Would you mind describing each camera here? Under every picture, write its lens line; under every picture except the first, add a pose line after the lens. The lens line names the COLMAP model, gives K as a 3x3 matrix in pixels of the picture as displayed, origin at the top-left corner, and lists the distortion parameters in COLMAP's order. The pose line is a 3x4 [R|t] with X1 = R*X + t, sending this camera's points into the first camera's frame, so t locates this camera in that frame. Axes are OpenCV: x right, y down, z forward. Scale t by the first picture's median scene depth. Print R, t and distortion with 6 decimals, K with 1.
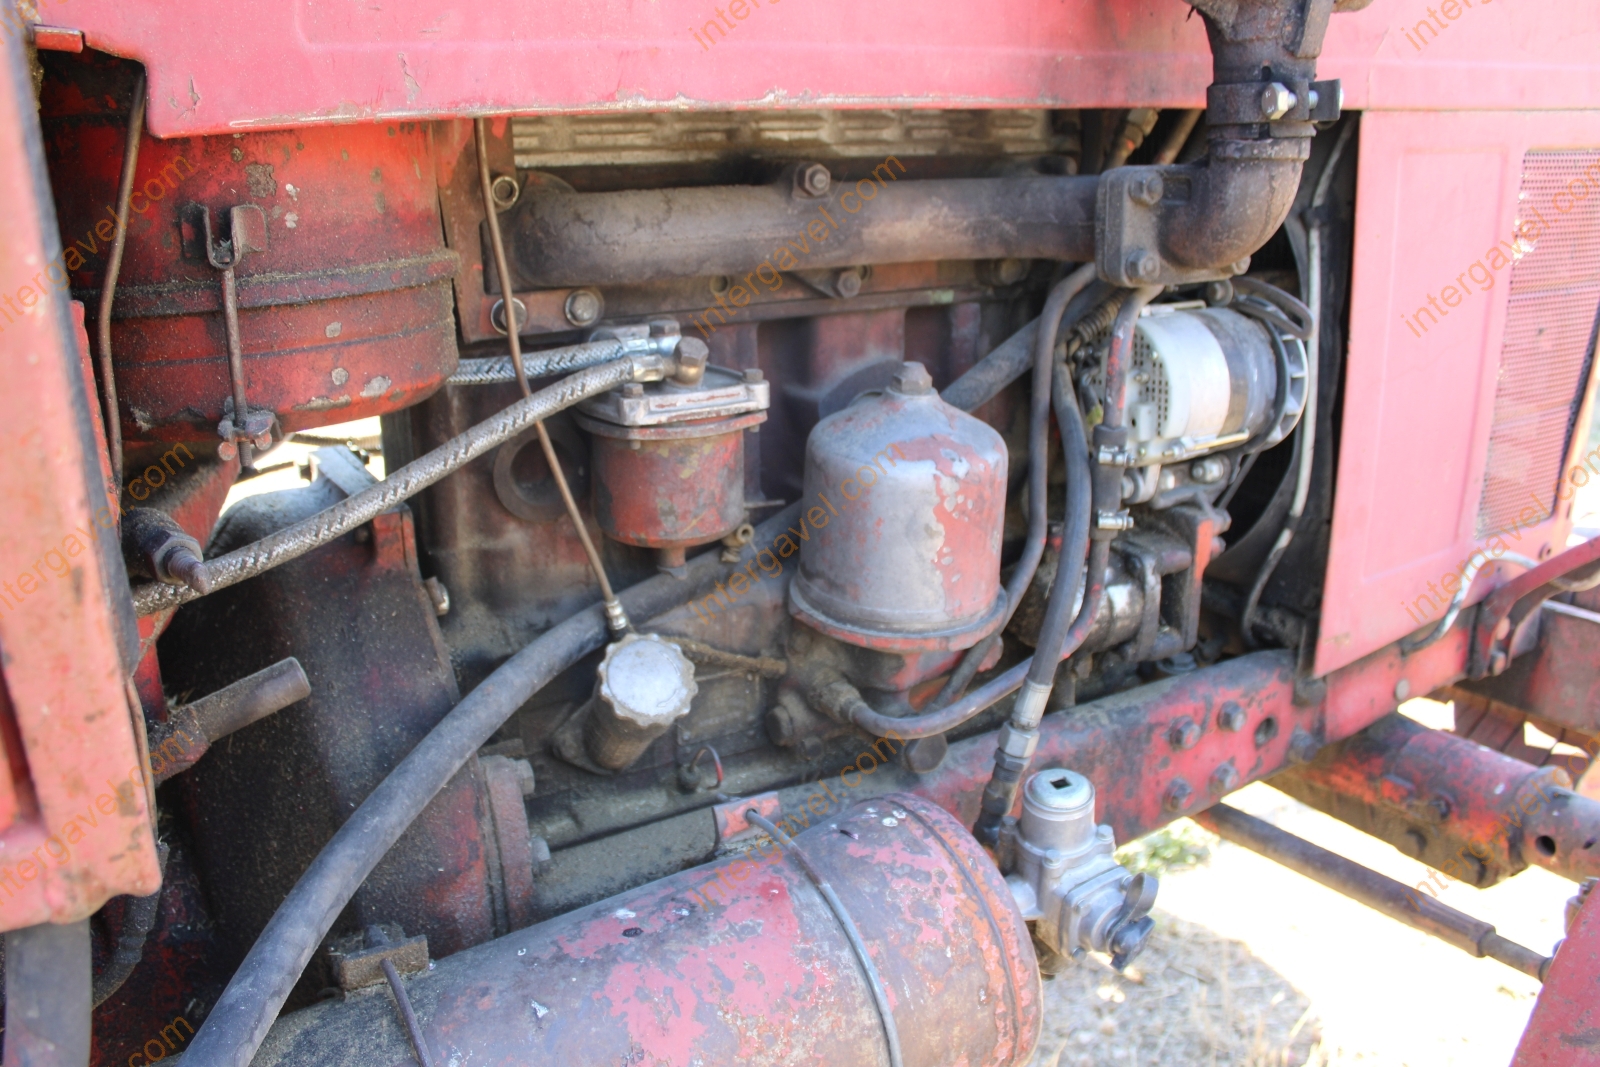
lens RADIAL K [[1333.7, 0, 788.4], [0, 1333.7, 533.0], [0, 0, 1]] dist [-0.163175, 0.143476]
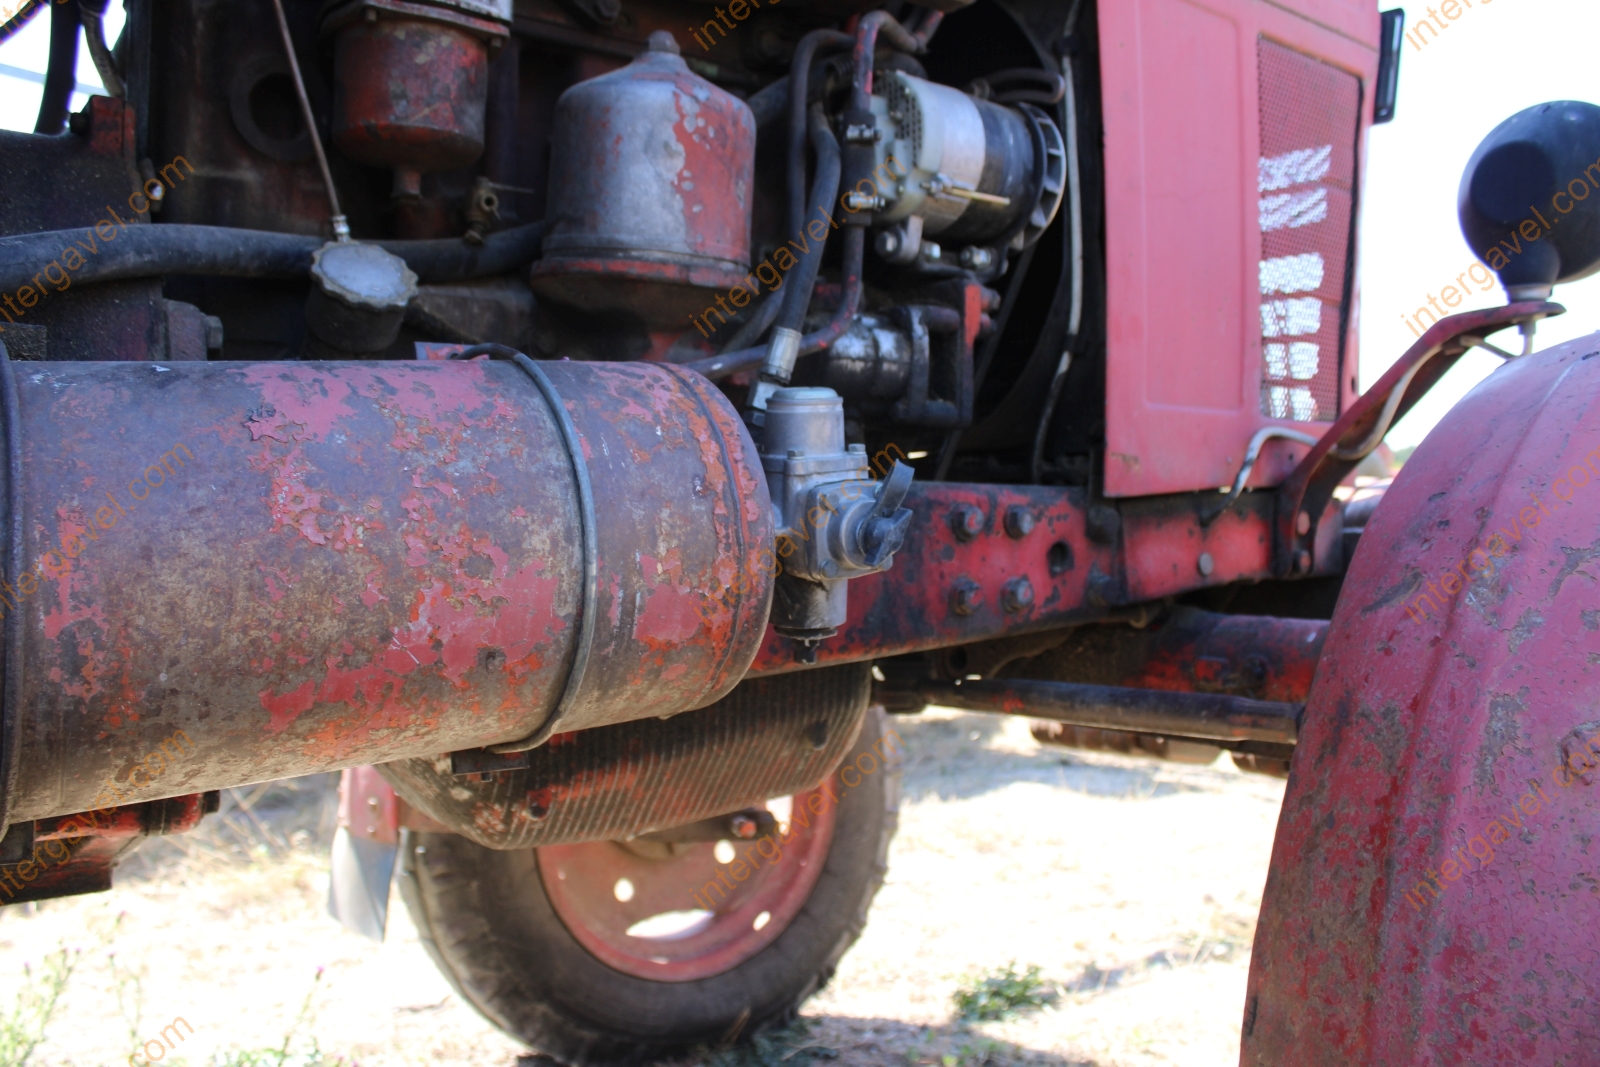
lens RADIAL K [[1333.7, 0, 787.2], [0, 1333.7, 530.5], [0, 0, 1]] dist [-0.163175, 0.143476]
pose [[0.995061, 0.025330, 0.095979, 0.107533], [0.003045, 0.958650, -0.284572, 0.550610], [-0.099218, 0.283459, 0.953838, 0.142983]]
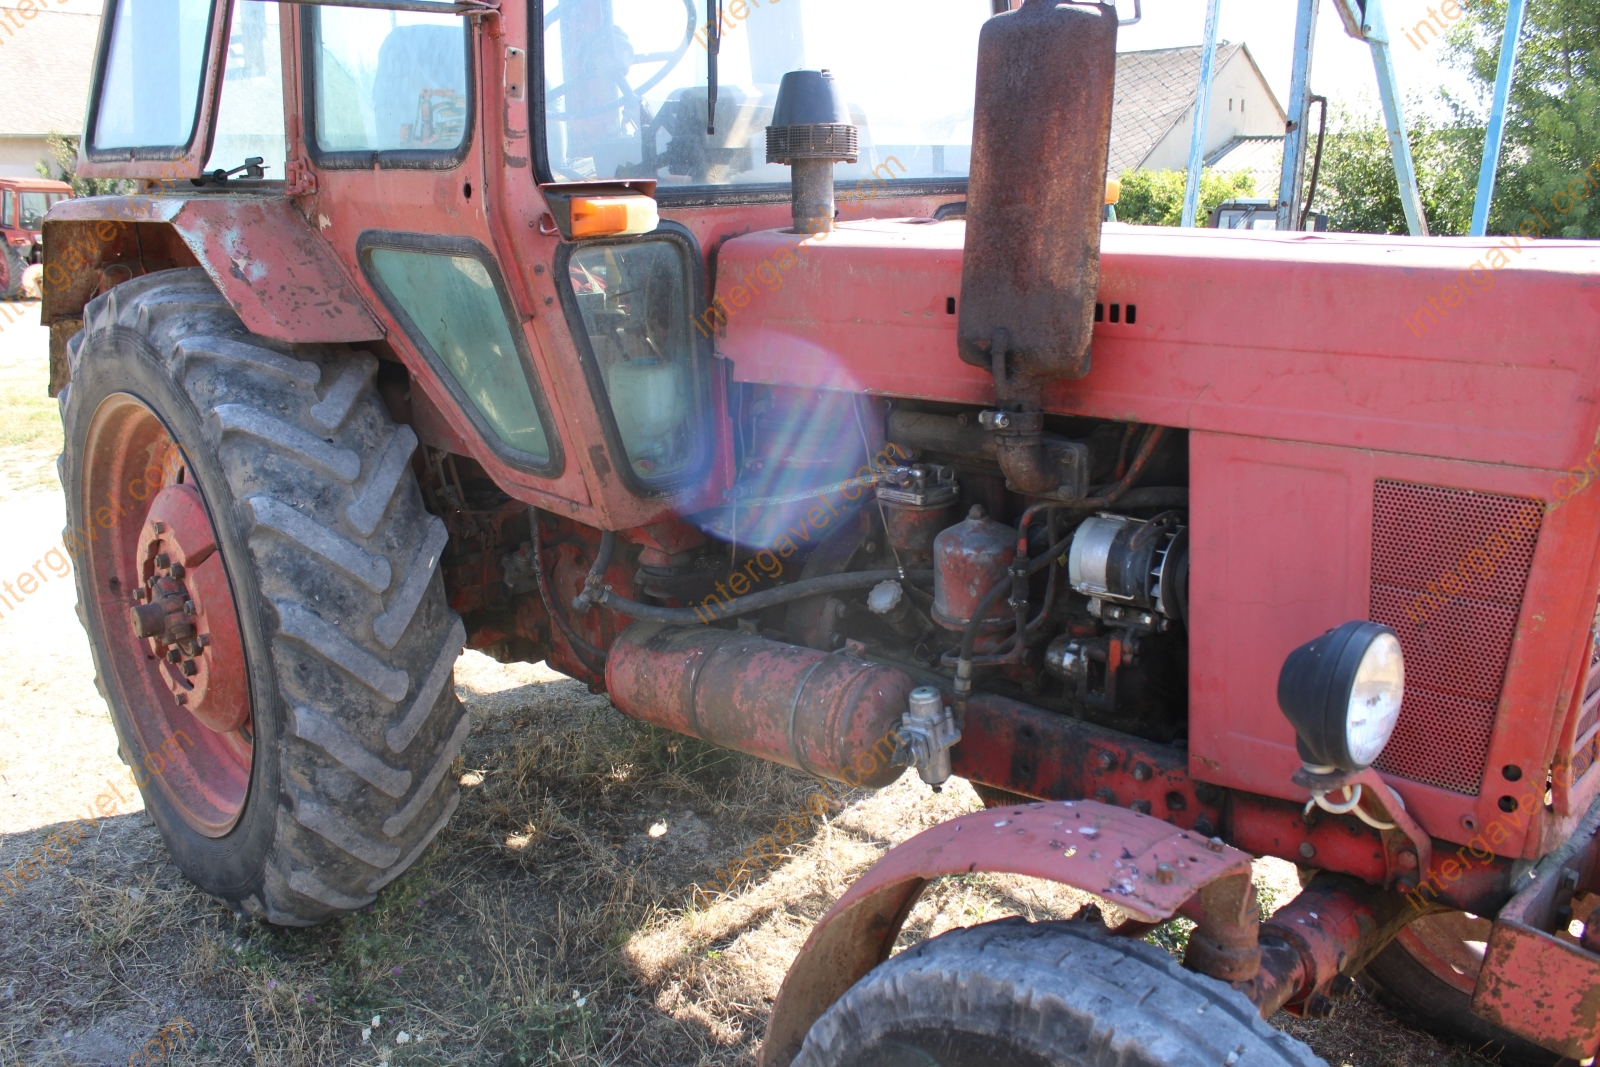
lens RADIAL K [[1333.7, 0, 796.7], [0, 1333.7, 537.6], [0, 0, 1]] dist [-0.163175, 0.143476]
pose [[0.241301, 0.246986, -0.938494, 2.263366], [-0.277691, 0.944207, 0.177091, -0.409769], [0.929872, 0.217879, 0.296423, 0.051132]]
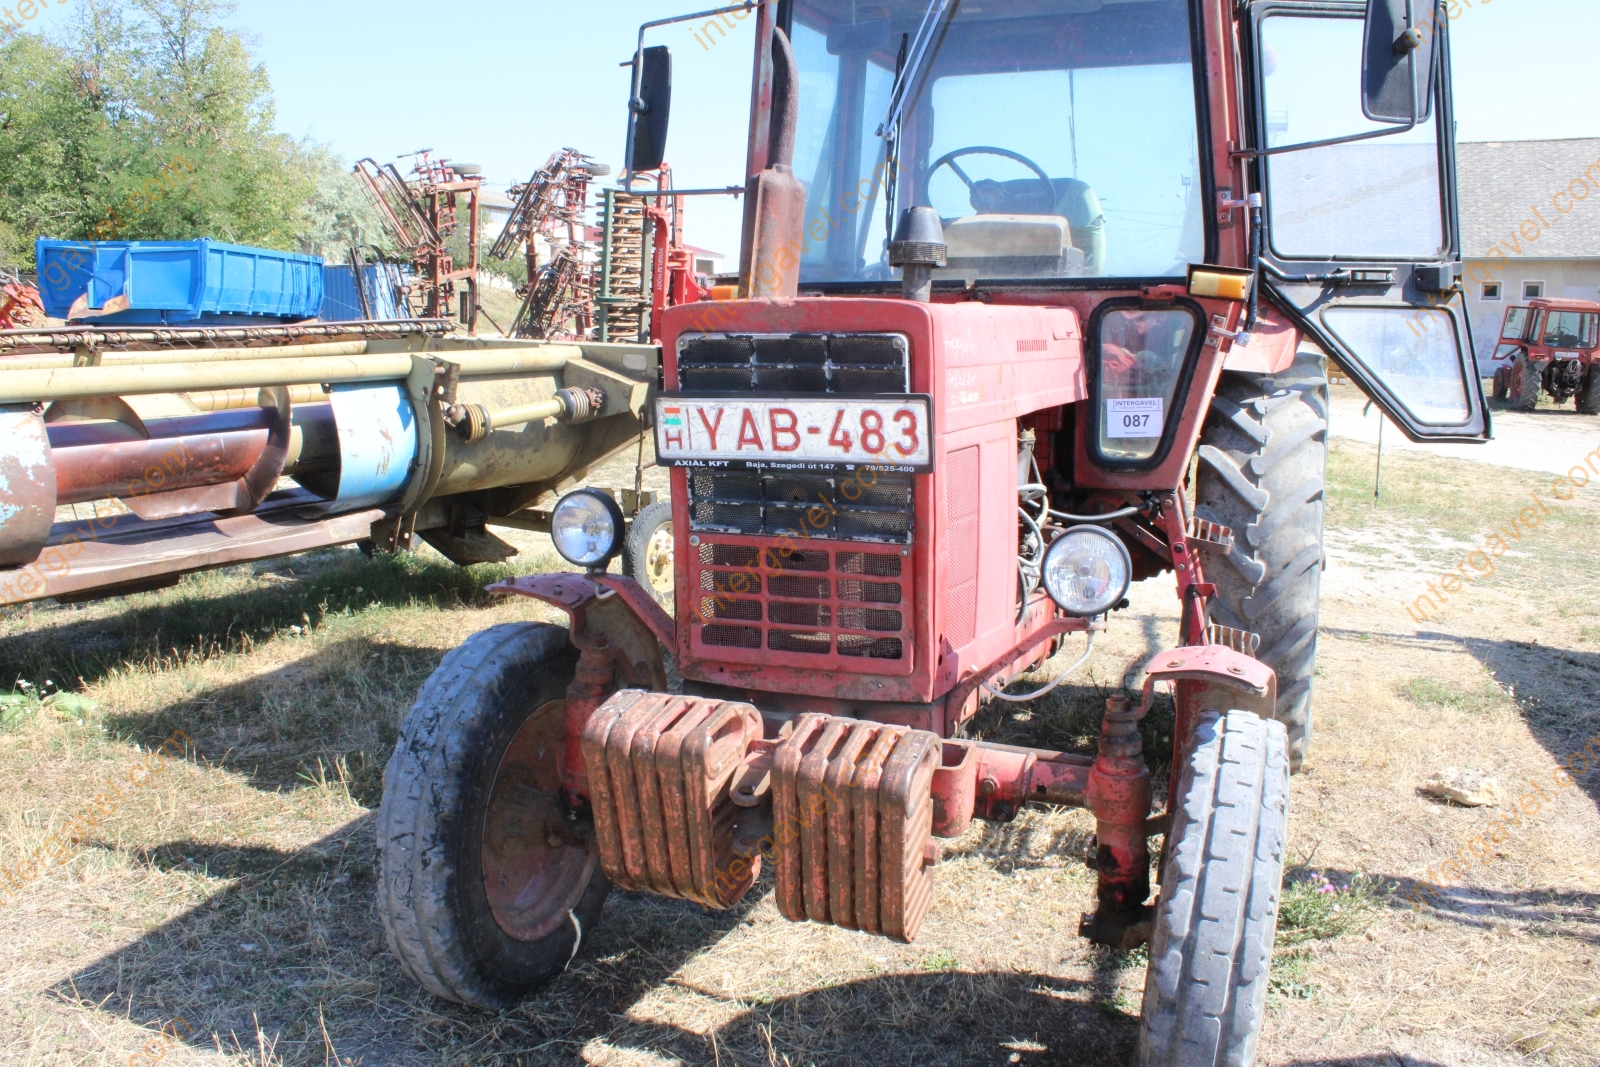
lens RADIAL K [[1333.7, 0, 754.7], [0, 1333.7, 525.8], [0, 0, 1]] dist [-0.163175, 0.143476]
pose [[-0.791073, 0.091825, -0.604791, 2.561571], [-0.185475, 0.906125, 0.380179, -1.391941], [0.582926, 0.412923, -0.699780, 3.592458]]
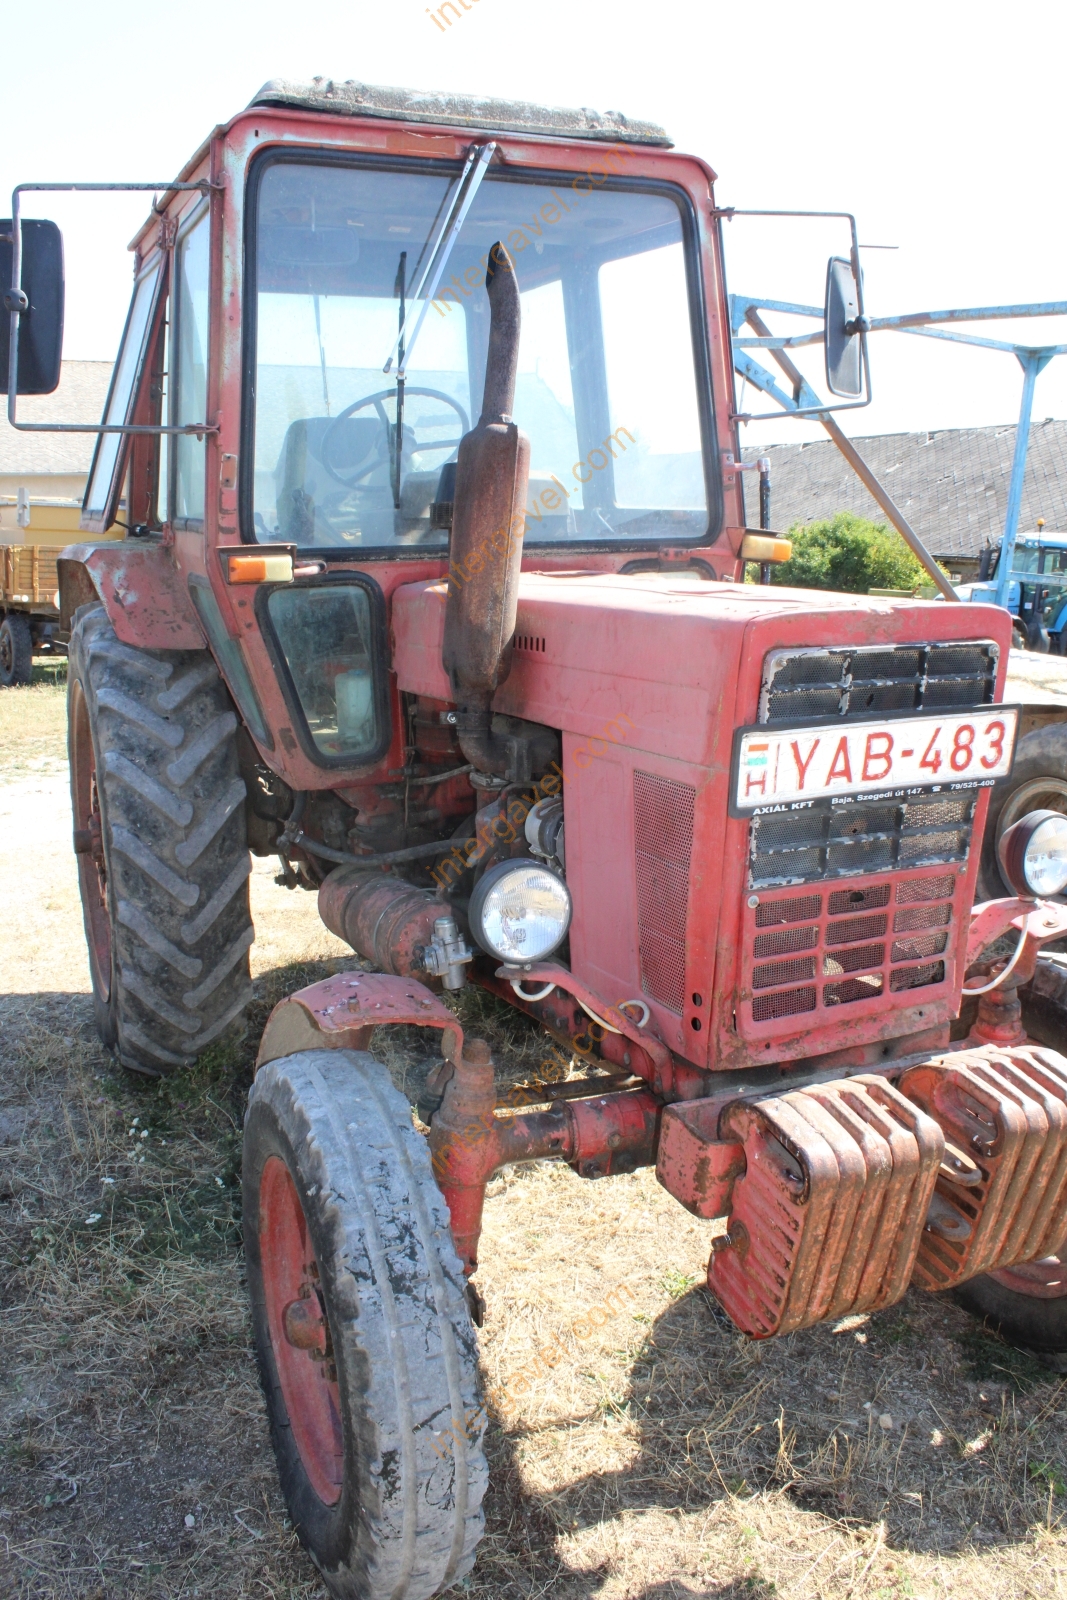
lens RADIAL K [[1333.7, 0, 538.6], [0, 1333.7, 800.2], [0, 0, 1]] dist [-0.163175, 0.143476]
pose [[-0.116036, 0.198764, -0.973154, 3.183098], [-0.291562, 0.929792, 0.224672, -0.839427], [0.949488, 0.309805, -0.049937, 1.283888]]
